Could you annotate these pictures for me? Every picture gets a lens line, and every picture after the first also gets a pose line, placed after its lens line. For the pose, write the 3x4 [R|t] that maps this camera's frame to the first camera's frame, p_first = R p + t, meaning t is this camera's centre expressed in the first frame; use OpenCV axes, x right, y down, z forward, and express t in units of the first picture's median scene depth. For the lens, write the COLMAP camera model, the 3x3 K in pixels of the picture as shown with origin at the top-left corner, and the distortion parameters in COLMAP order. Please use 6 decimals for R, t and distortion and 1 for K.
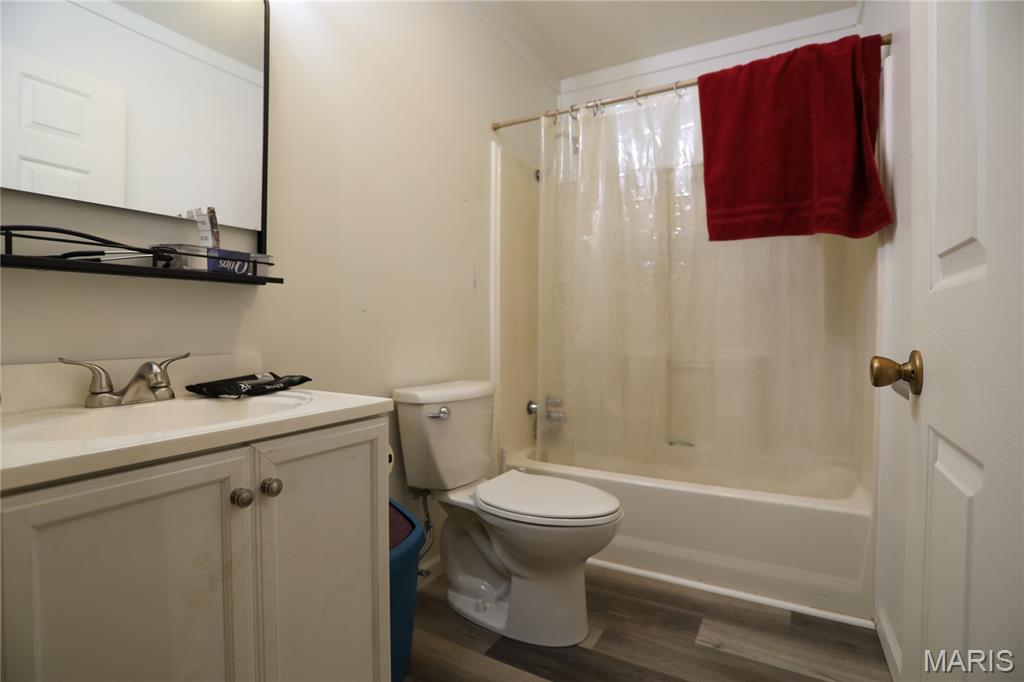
lens RADIAL K [[493.6, 0, 512.4], [0, 493.6, 338.4], [0, 0, 1]] dist [-0.068774, 0.027514]
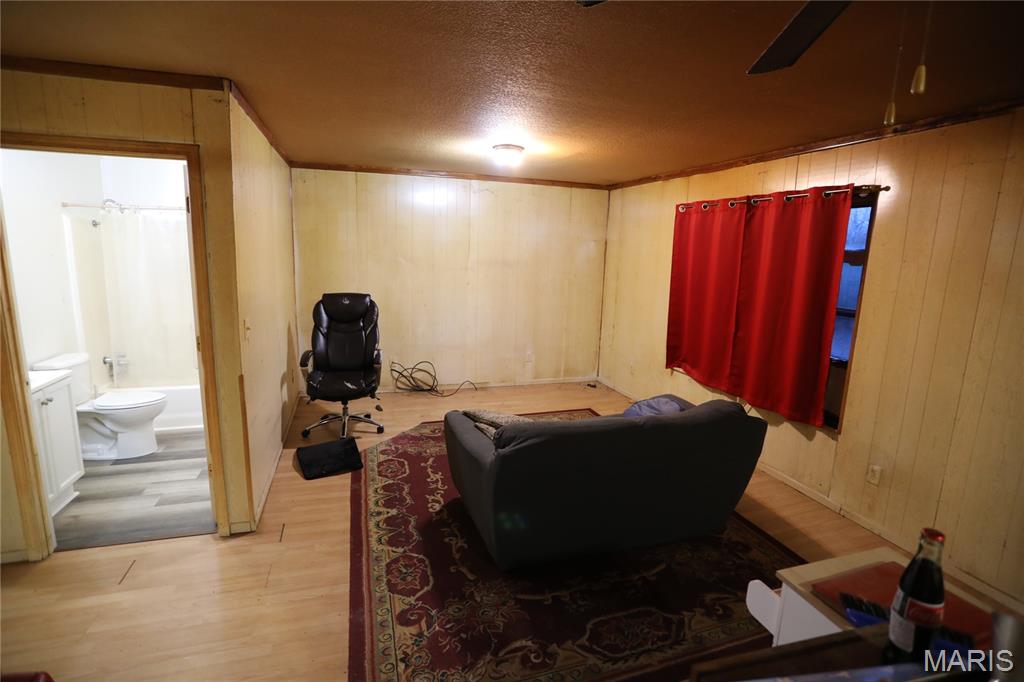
lens RADIAL K [[493.6, 0, 512.4], [0, 493.6, 338.4], [0, 0, 1]] dist [-0.068774, 0.027514]
pose [[0.675297, -0.113045, 0.728831, -0.305194], [-0.016922, 0.985549, 0.168543, -0.357440], [-0.737351, -0.126150, 0.663626, -1.711191]]
